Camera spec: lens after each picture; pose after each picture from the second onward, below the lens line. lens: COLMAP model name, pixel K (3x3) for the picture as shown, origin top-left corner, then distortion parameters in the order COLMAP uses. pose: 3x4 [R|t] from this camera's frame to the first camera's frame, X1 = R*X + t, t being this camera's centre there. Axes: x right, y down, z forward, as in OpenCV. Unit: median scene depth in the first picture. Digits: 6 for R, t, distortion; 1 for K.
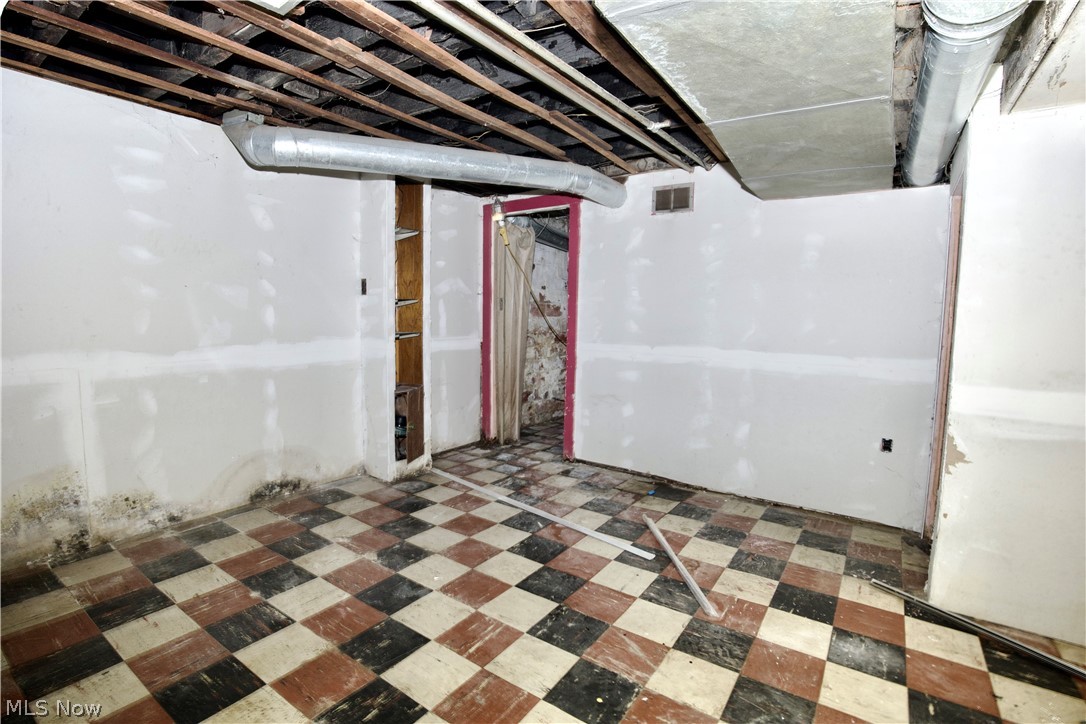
lens RADIAL K [[516.9, 0, 543.4], [0, 516.9, 354.7], [0, 0, 1]] dist [-0.062858, 0.017469]
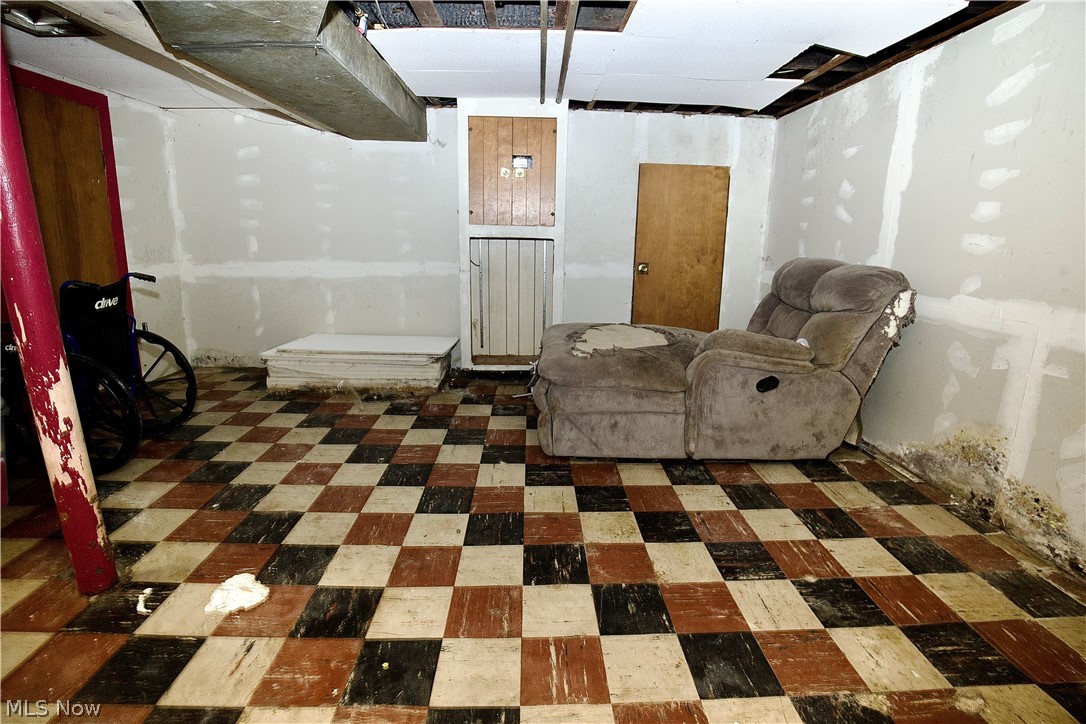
lens RADIAL K [[516.9, 0, 543.4], [0, 516.9, 354.7], [0, 0, 1]] dist [-0.062858, 0.017469]
pose [[-0.811591, 0.105254, -0.574667, 0.266550], [-0.079233, 0.954720, 0.286762, -0.109914], [0.578829, 0.278266, -0.766502, 1.318087]]
